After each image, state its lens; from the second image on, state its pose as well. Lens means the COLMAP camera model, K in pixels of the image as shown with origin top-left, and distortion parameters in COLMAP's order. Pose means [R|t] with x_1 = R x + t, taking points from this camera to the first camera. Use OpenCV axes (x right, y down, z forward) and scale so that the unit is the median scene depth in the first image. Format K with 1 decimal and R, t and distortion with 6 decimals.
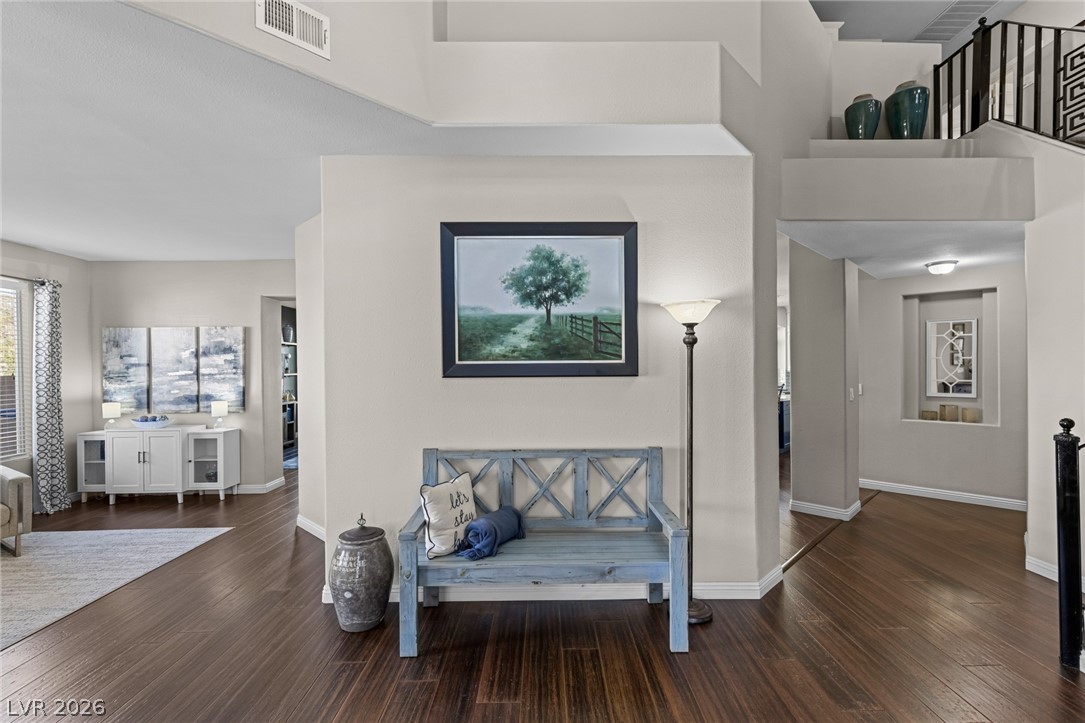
lens RADIAL K [[484.6, 0, 545.2], [0, 484.6, 368.1], [0, 0, 1]] dist [0.003183, -0.000060]
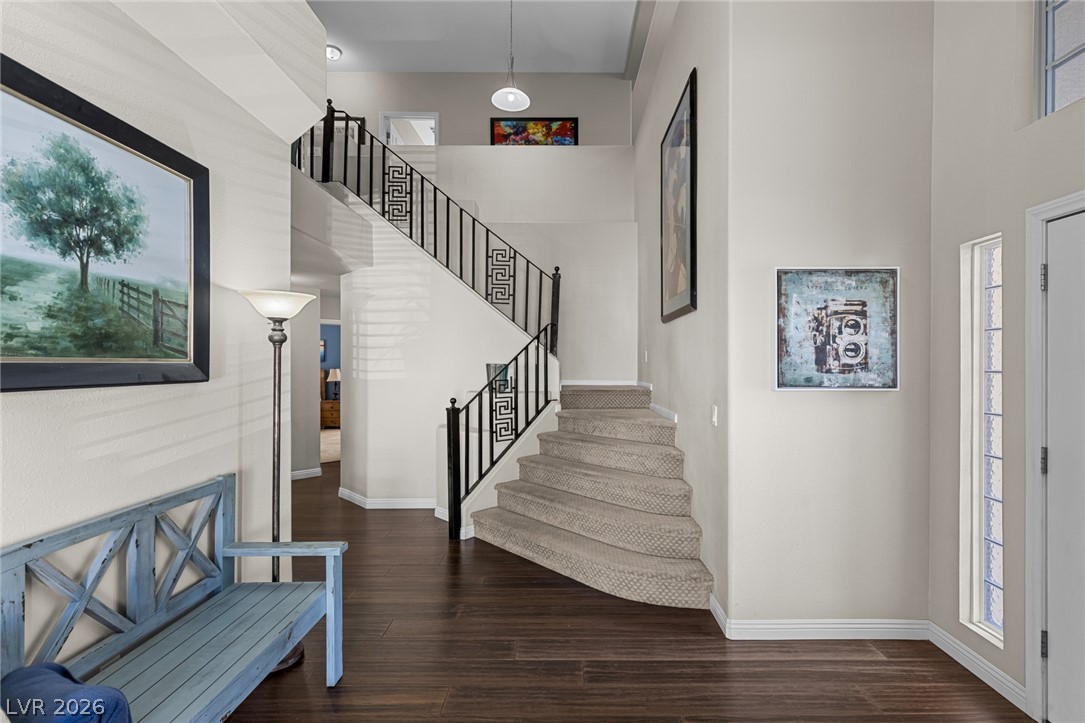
lens RADIAL K [[484.6, 0, 572.5], [0, 484.6, 356.5], [0, 0, 1]] dist [0.003183, -0.000060]
pose [[0.003318, 0.019918, 0.999796, -0.531370], [-0.011334, 0.999738, -0.019879, -0.012419], [-0.999930, -0.011266, 0.003543, 0.454169]]
